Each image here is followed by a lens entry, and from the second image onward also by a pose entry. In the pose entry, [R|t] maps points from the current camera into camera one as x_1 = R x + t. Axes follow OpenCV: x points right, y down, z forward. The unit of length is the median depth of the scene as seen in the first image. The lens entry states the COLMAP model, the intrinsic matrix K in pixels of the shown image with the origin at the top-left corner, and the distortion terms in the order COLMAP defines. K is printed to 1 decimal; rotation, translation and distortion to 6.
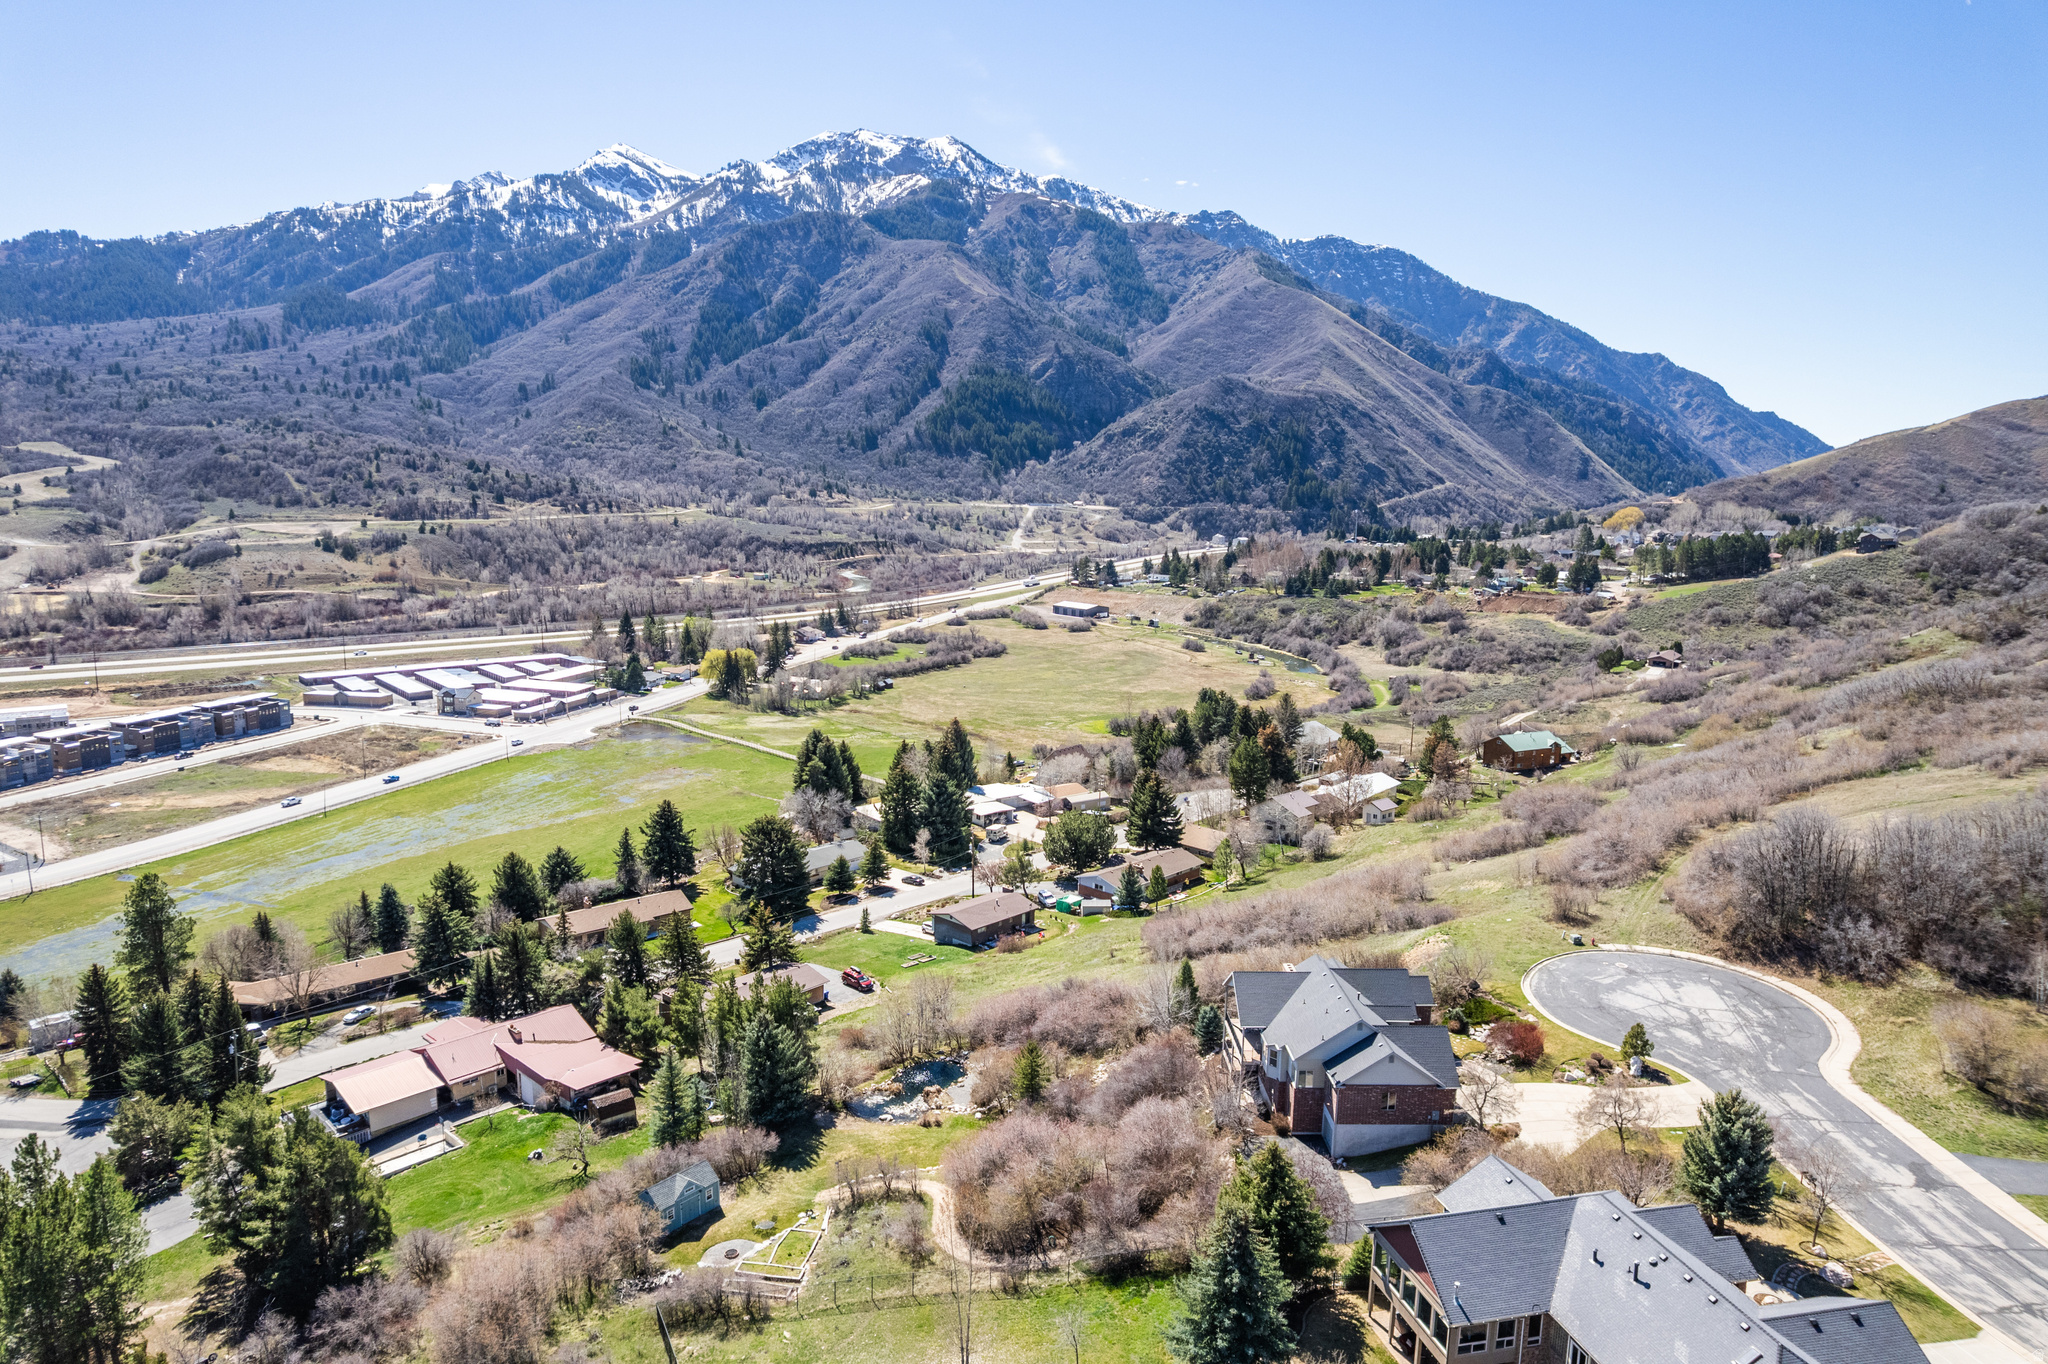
lens RADIAL K [[1312.0, 0, 1023.5], [0, 1312.0, 681.5], [0, 0, 1]] dist [-0.079153, 0.070962]
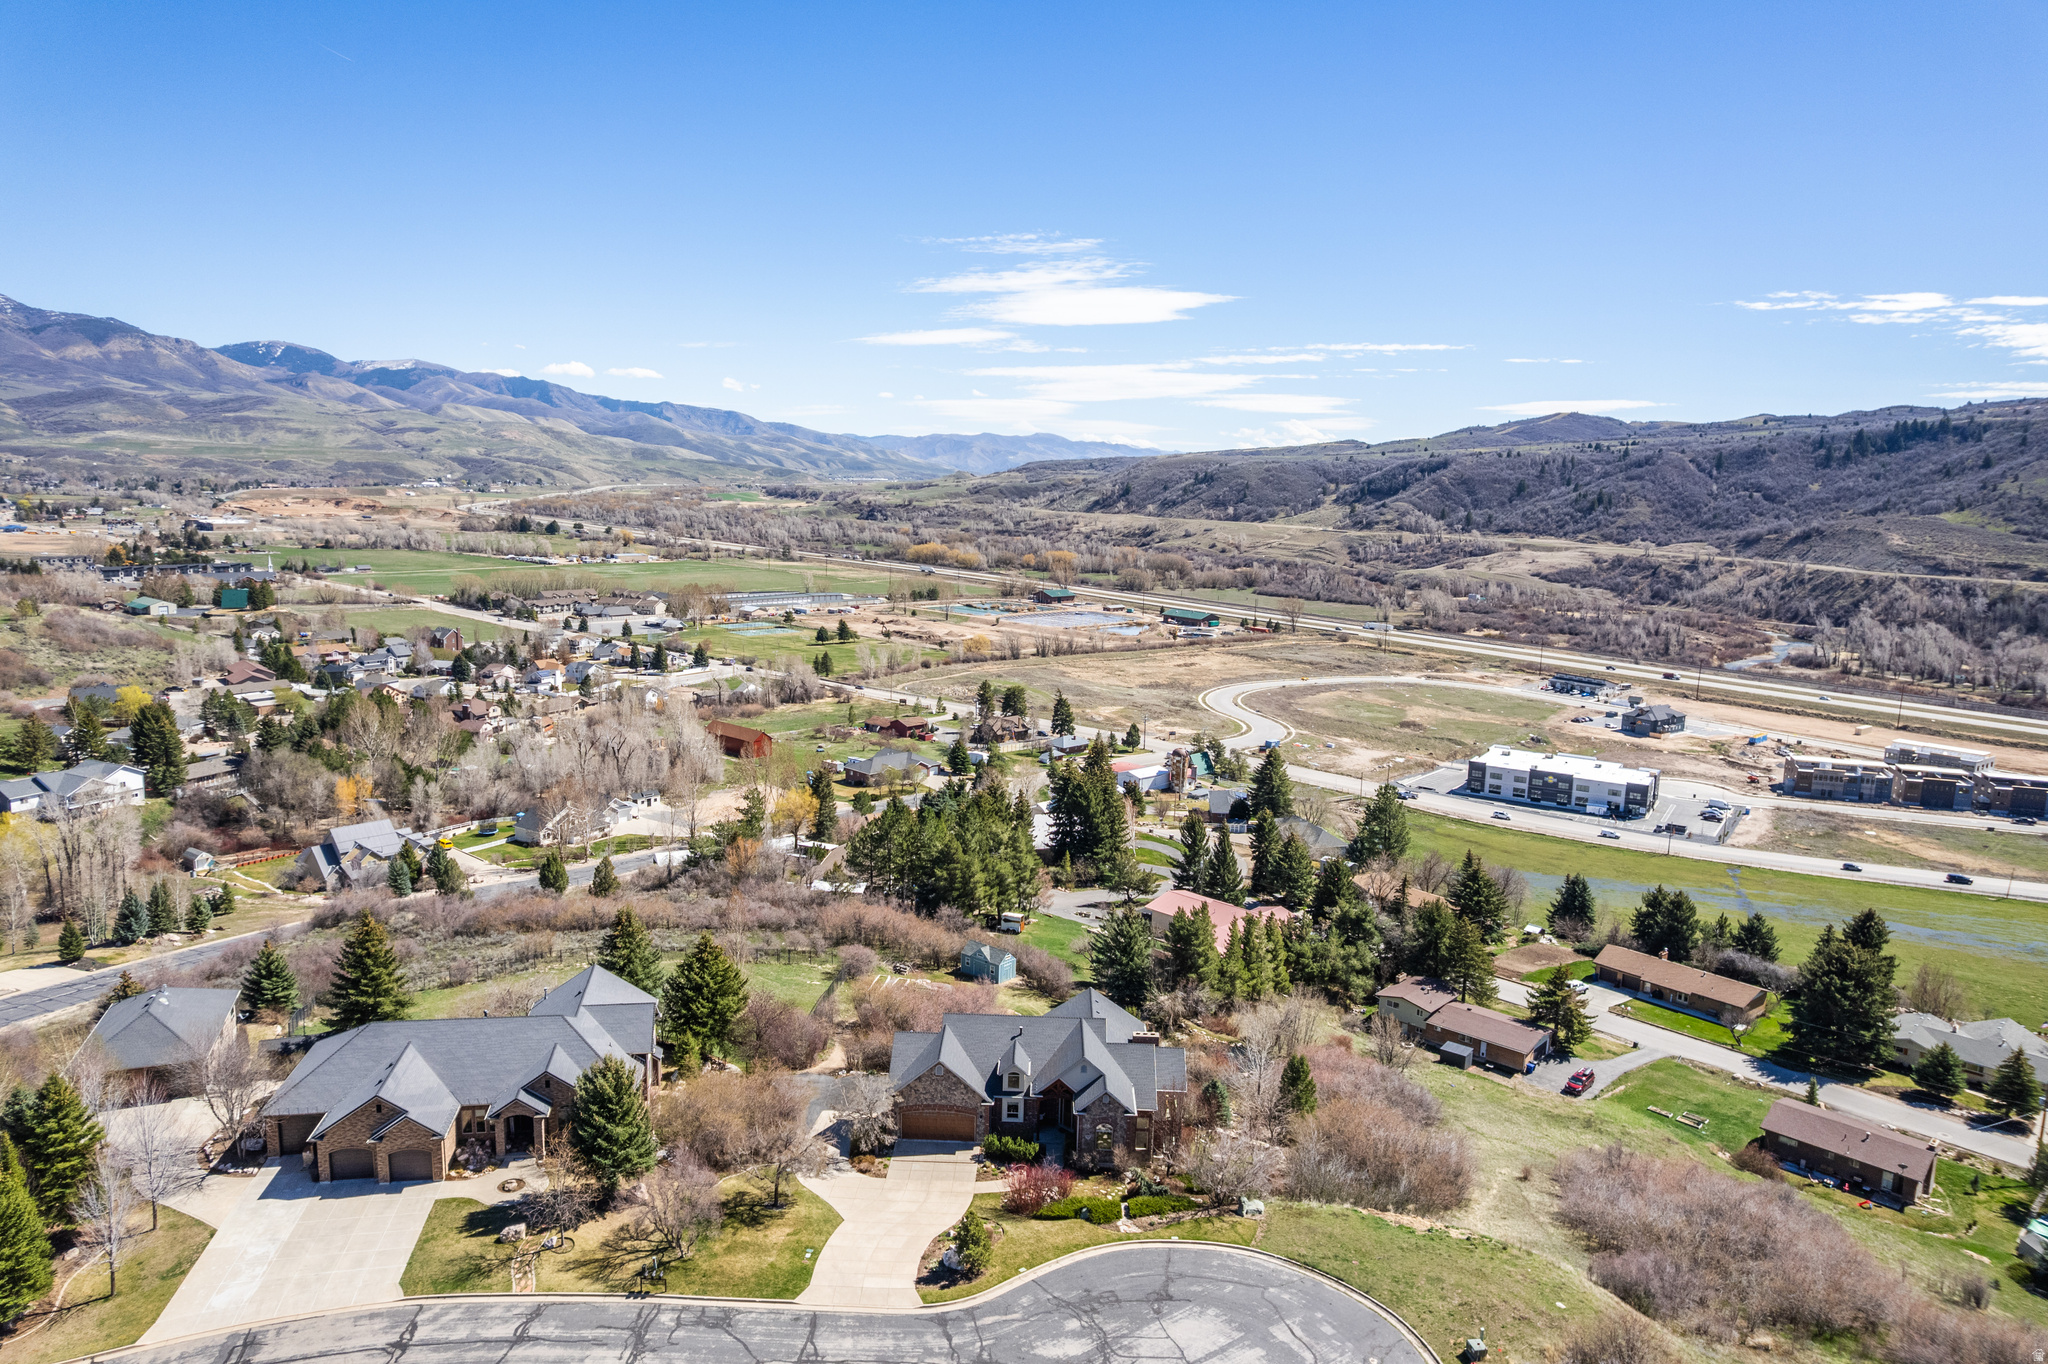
lens RADIAL K [[1312.0, 0, 1021.7], [0, 1312.0, 682.3], [0, 0, 1]] dist [-0.079153, 0.070962]
pose [[-0.036563, 0.136376, -0.989982, 0.102783], [-0.192895, 0.971051, 0.140893, -0.011475], [0.980538, 0.196114, -0.009198, 0.086889]]
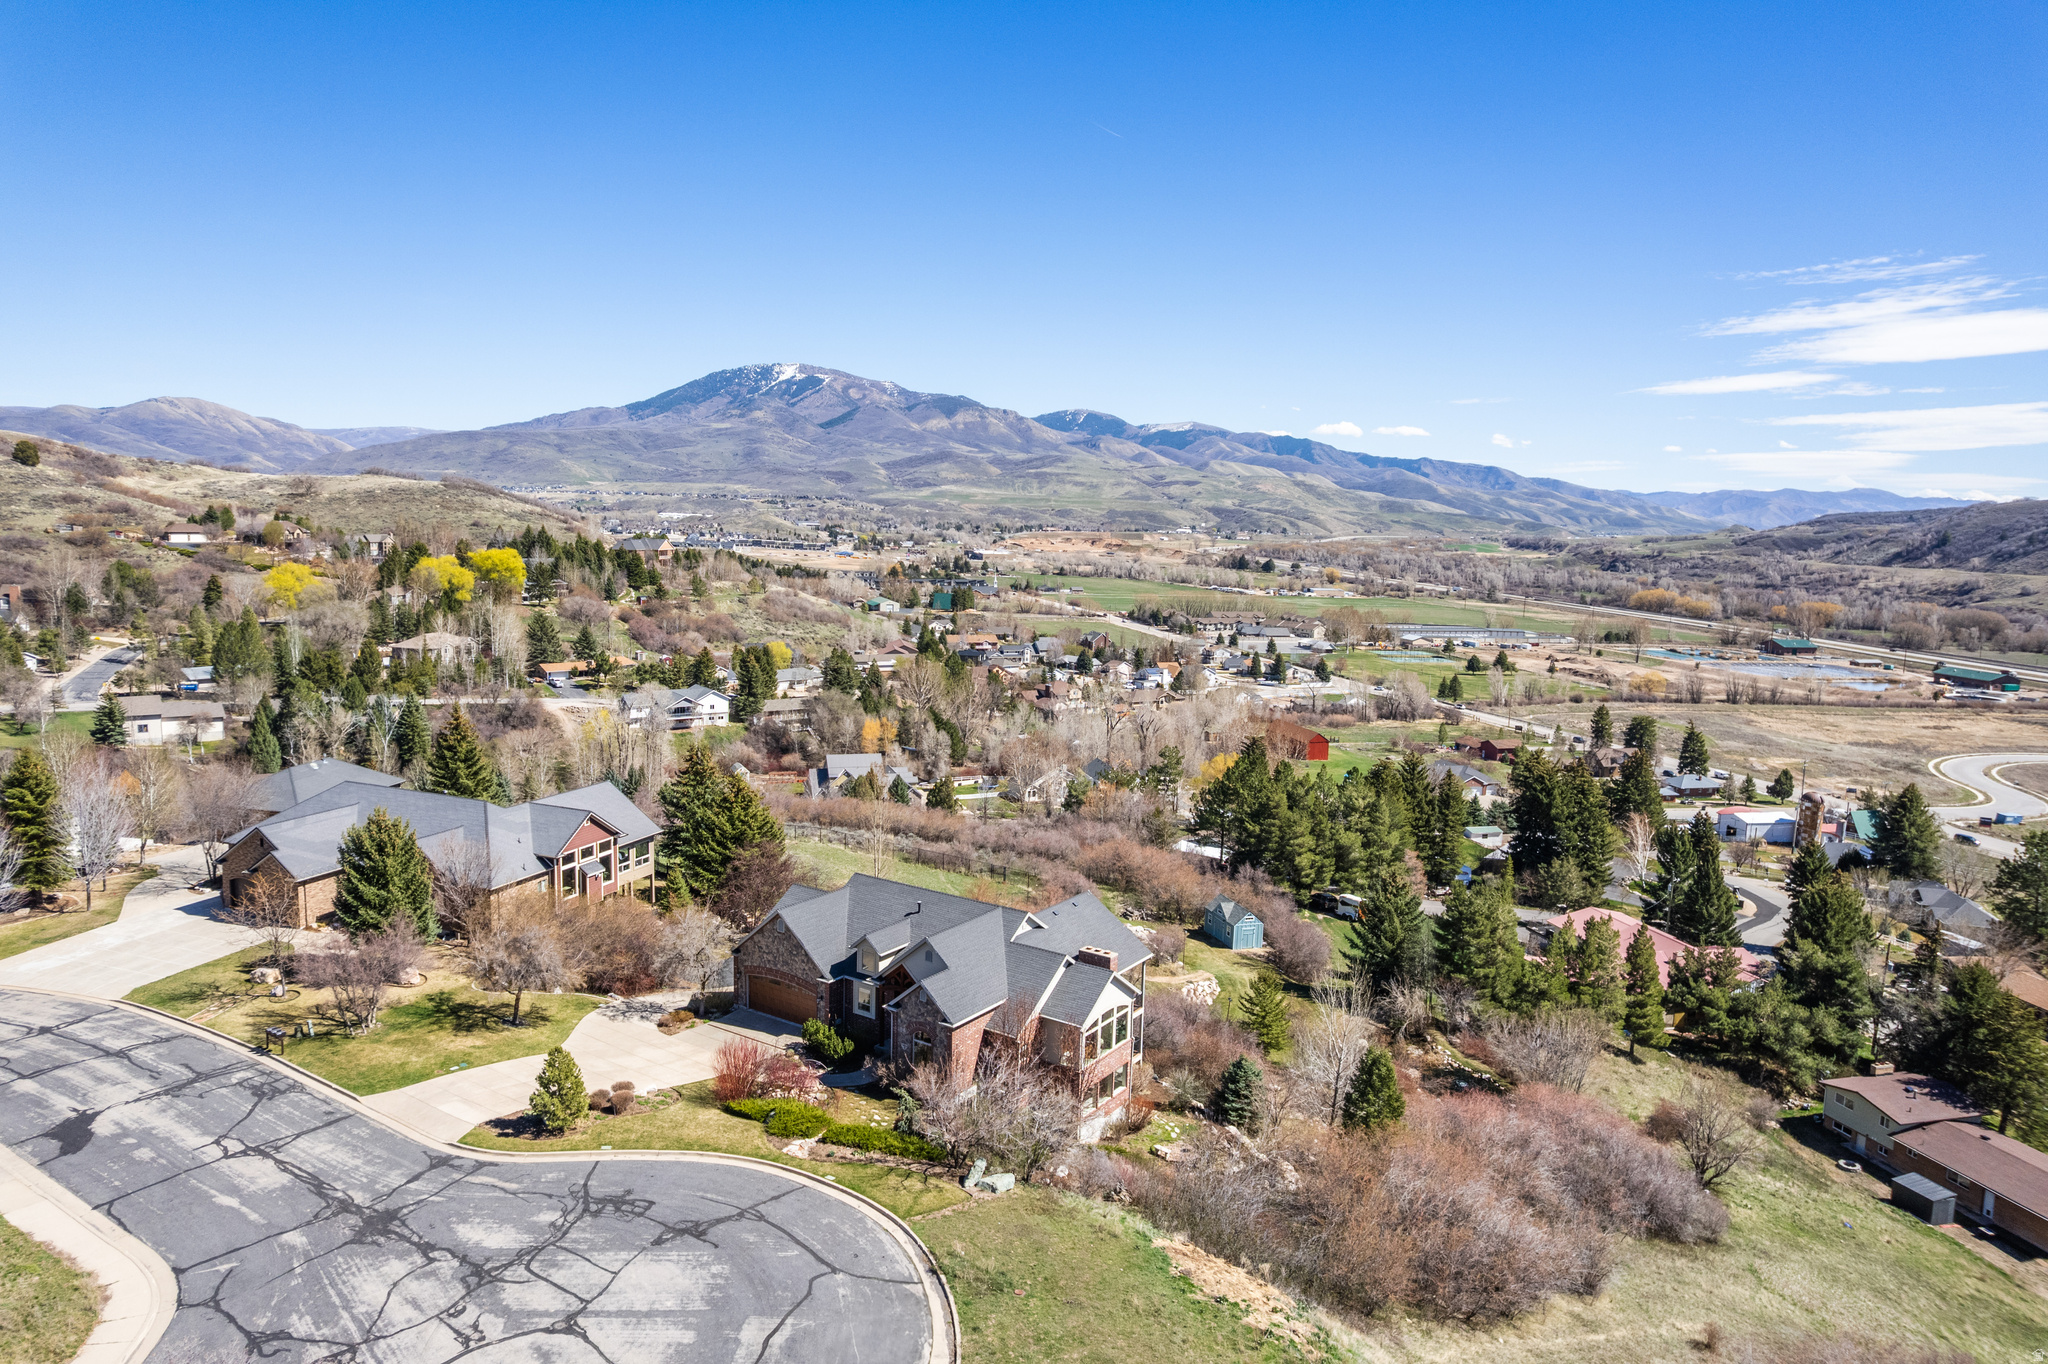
lens RADIAL K [[1312.0, 0, 1022.0], [0, 1312.0, 677.1], [0, 0, 1]] dist [-0.079153, 0.070962]
pose [[-0.562759, 0.068846, -0.823749, 0.071377], [-0.174880, 0.964053, 0.200045, -0.002142], [0.807910, 0.256635, -0.530490, 0.124850]]
